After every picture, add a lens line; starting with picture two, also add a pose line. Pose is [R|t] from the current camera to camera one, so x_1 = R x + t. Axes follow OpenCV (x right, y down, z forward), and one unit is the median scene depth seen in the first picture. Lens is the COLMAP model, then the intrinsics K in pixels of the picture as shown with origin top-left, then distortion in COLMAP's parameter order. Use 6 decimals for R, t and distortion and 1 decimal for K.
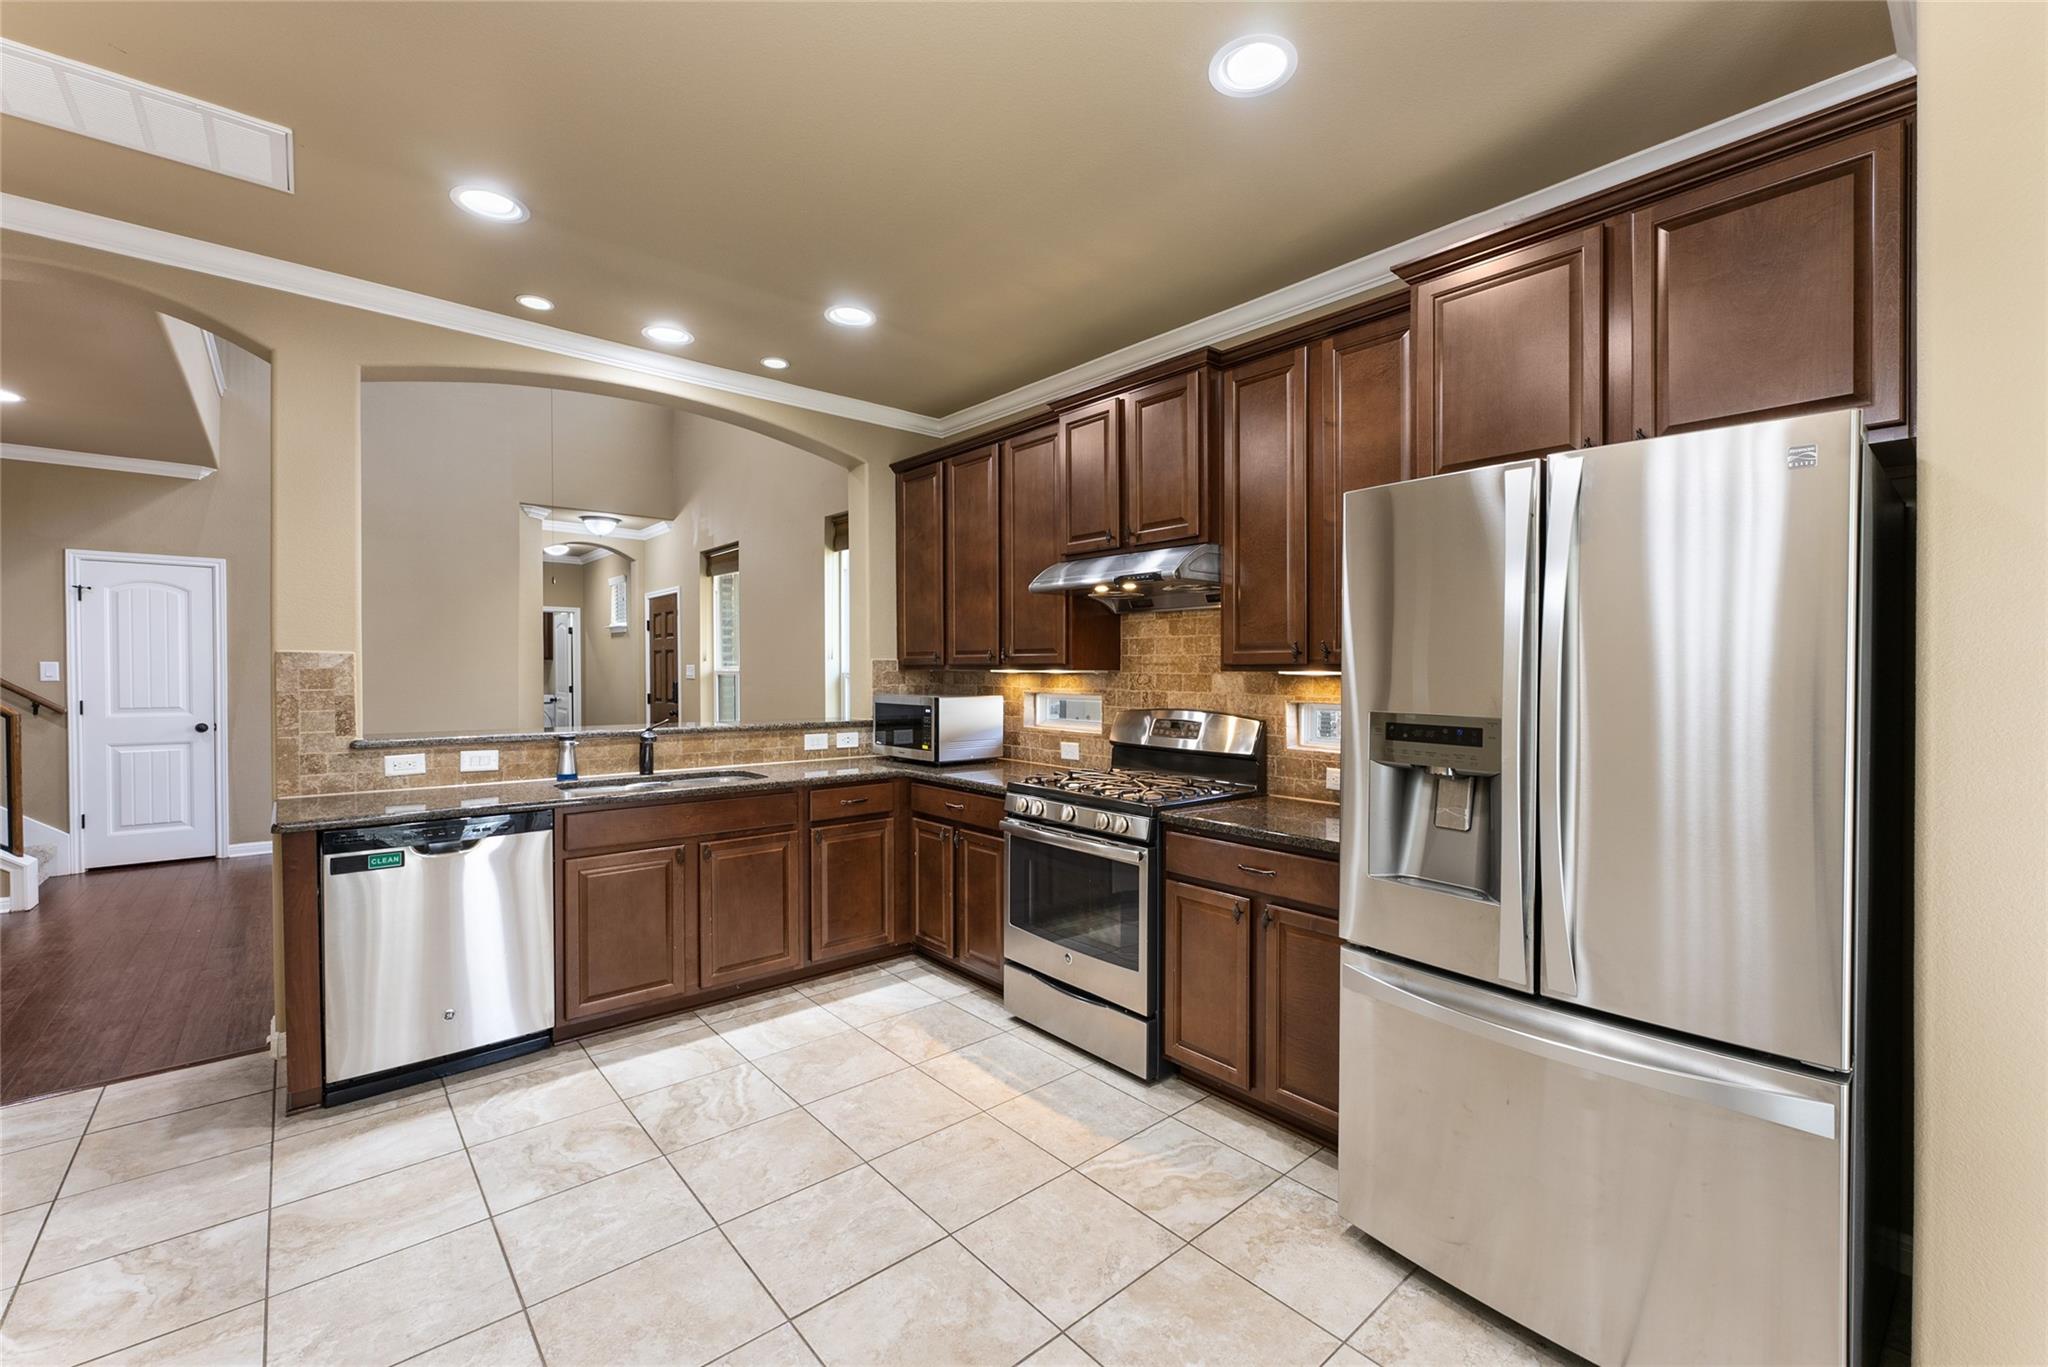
lens RADIAL K [[855.1, 0, 1055.7], [0, 855.1, 686.5], [0, 0, 1]] dist [0.001022, 0.000225]
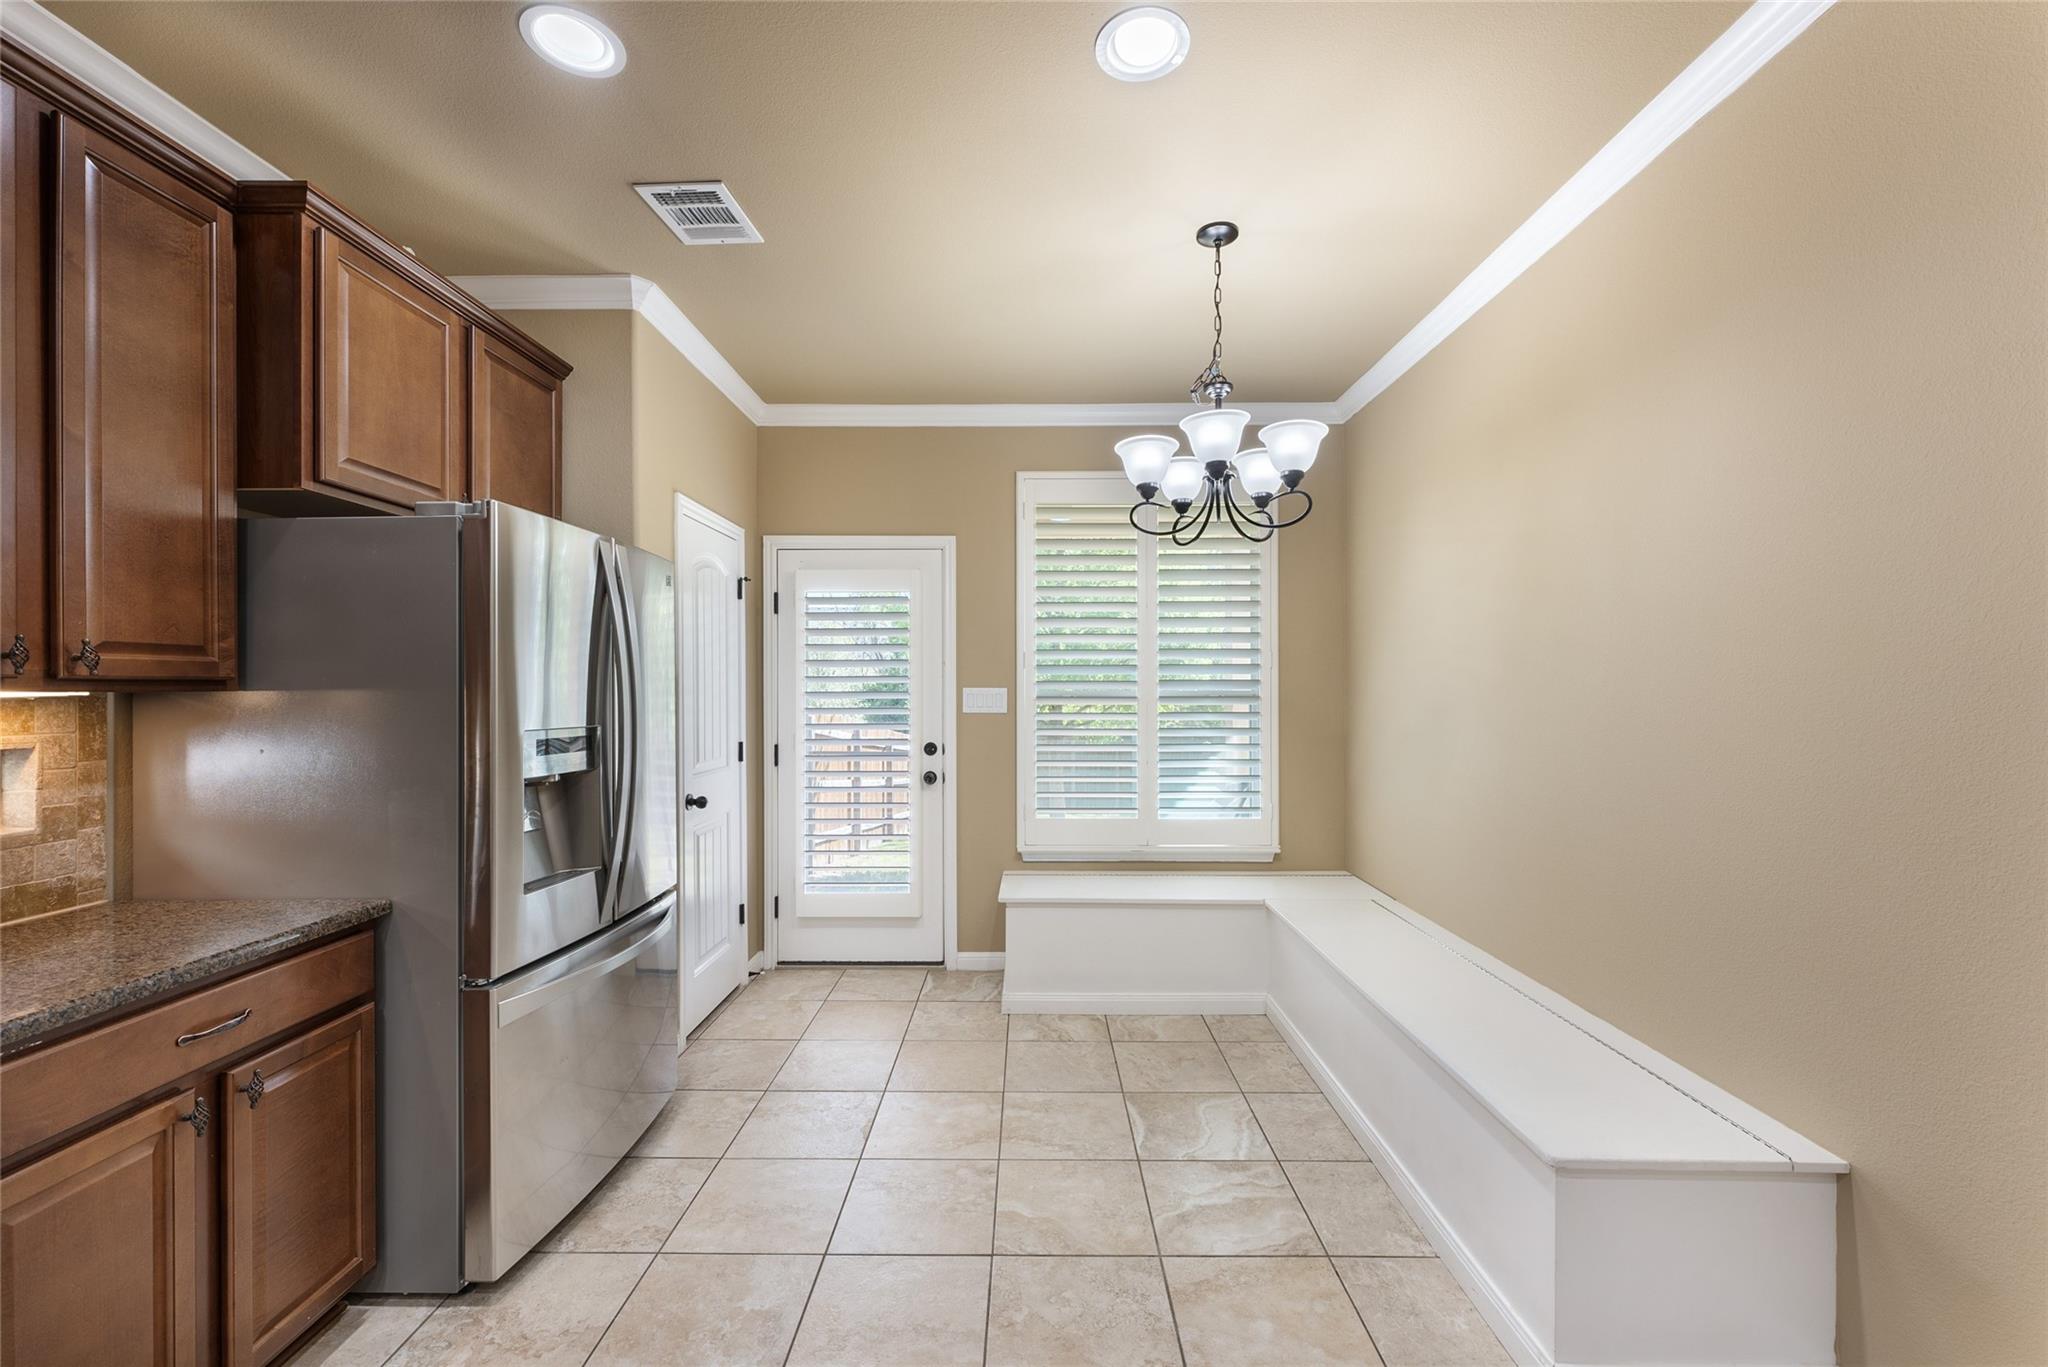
lens RADIAL K [[824.8, 0, 1016.8], [0, 824.8, 685.6], [0, 0, 1]] dist [-0.000133, -0.000027]
pose [[-0.732771, 0.000263, 0.680475, -0.412321], [0.010913, 0.999876, 0.011365, -0.016253], [-0.680388, 0.015754, -0.732683, 0.758778]]
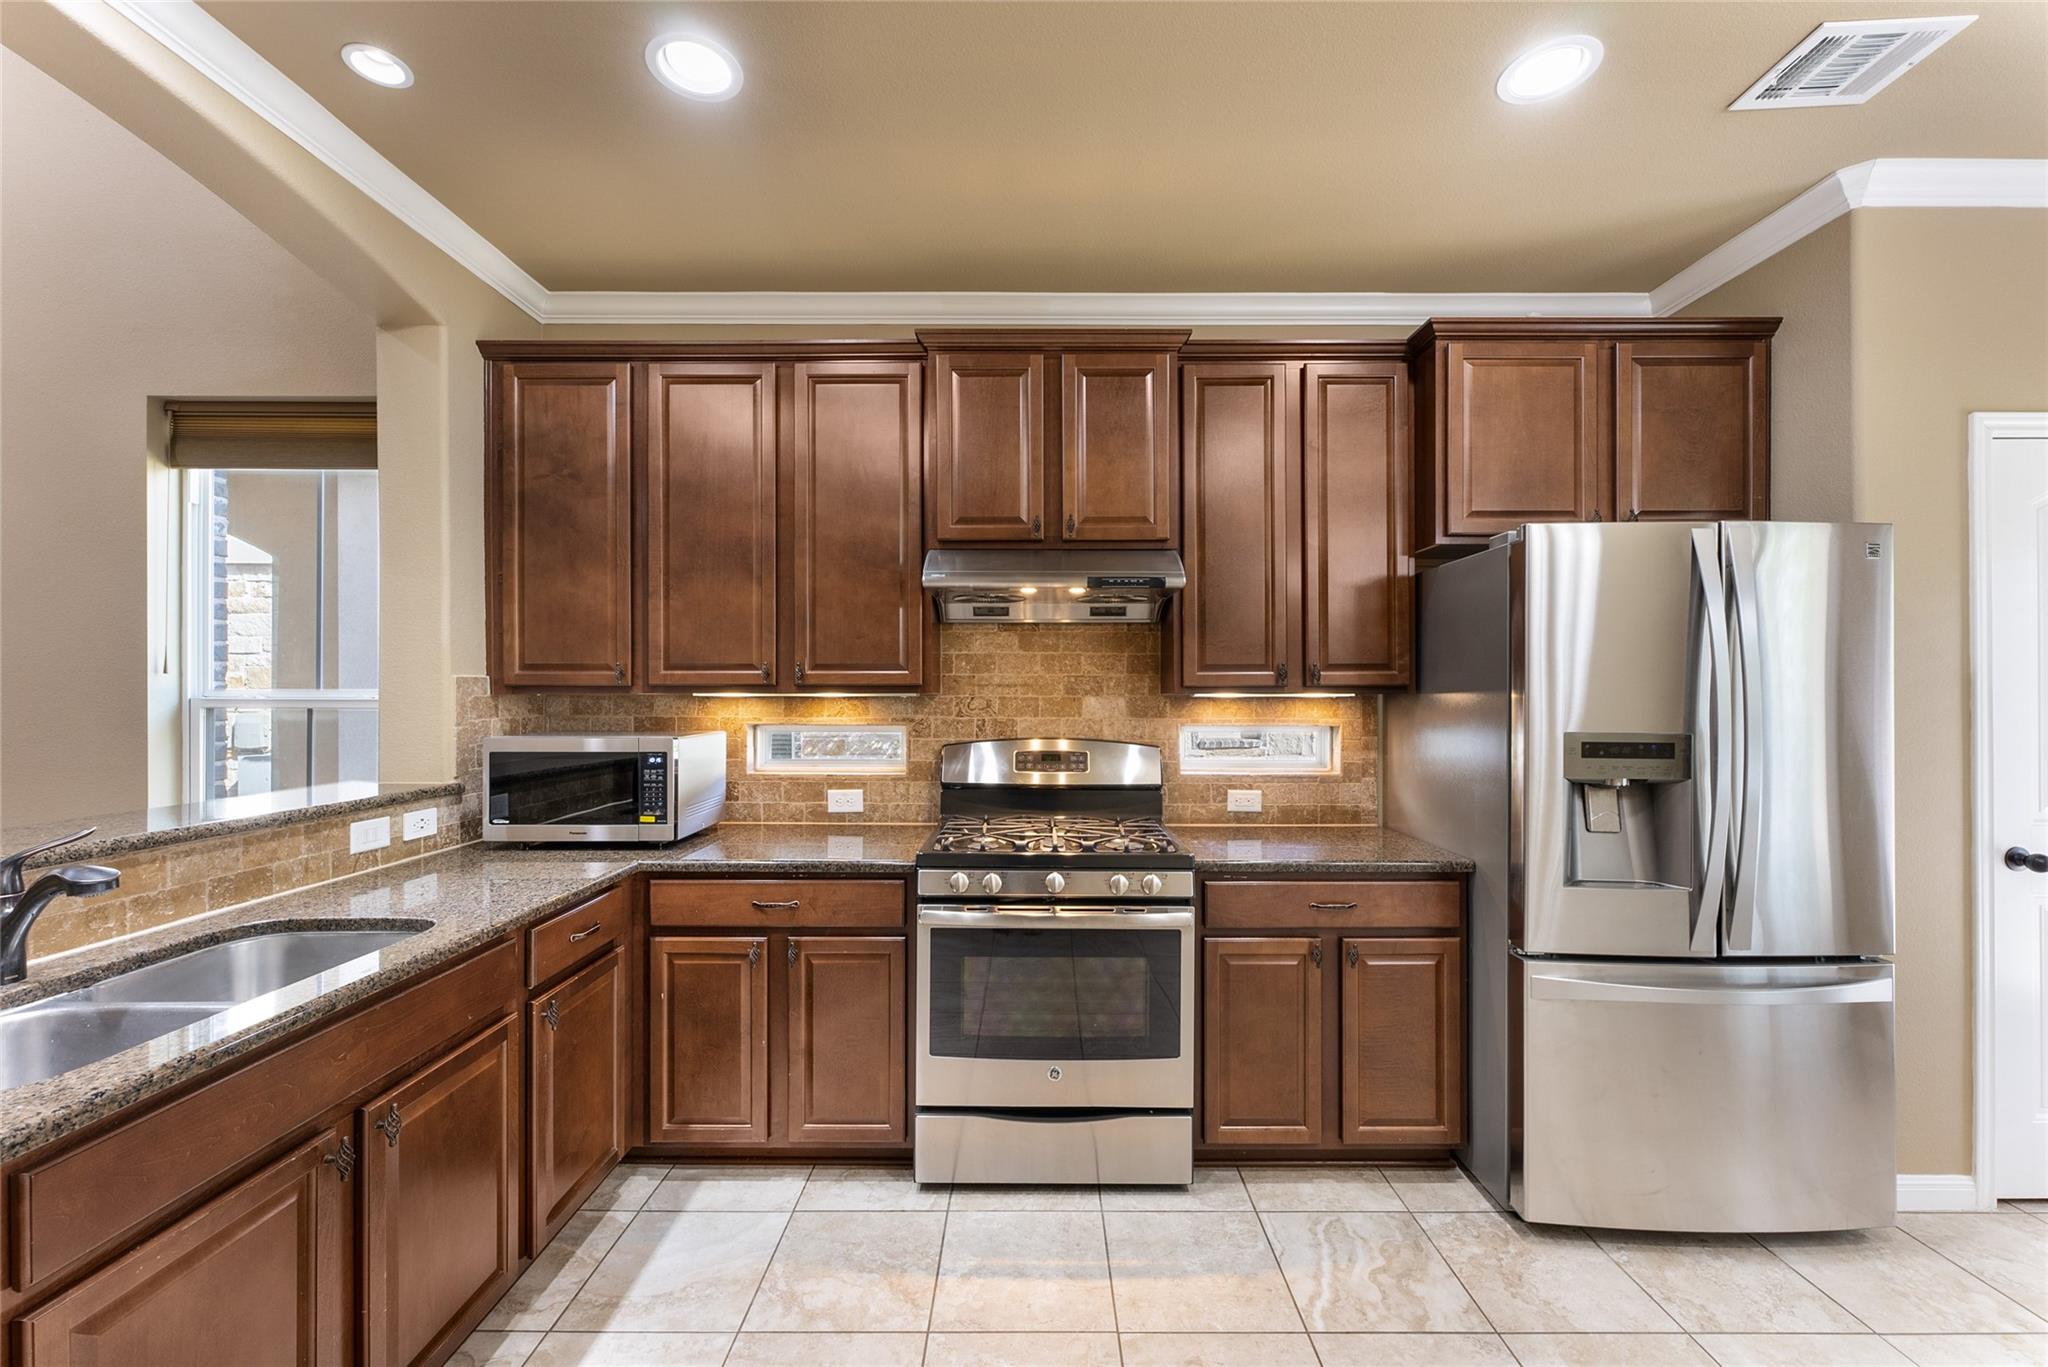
lens RADIAL K [[826.5, 0, 1042.2], [0, 826.5, 693.6], [0, 0, 1]] dist [0.001233, -0.000120]
pose [[0.666935, -0.007723, 0.745076, -0.480535], [0.016613, 0.999852, -0.004507, -0.014653], [-0.744930, 0.015384, 0.666965, 0.458262]]
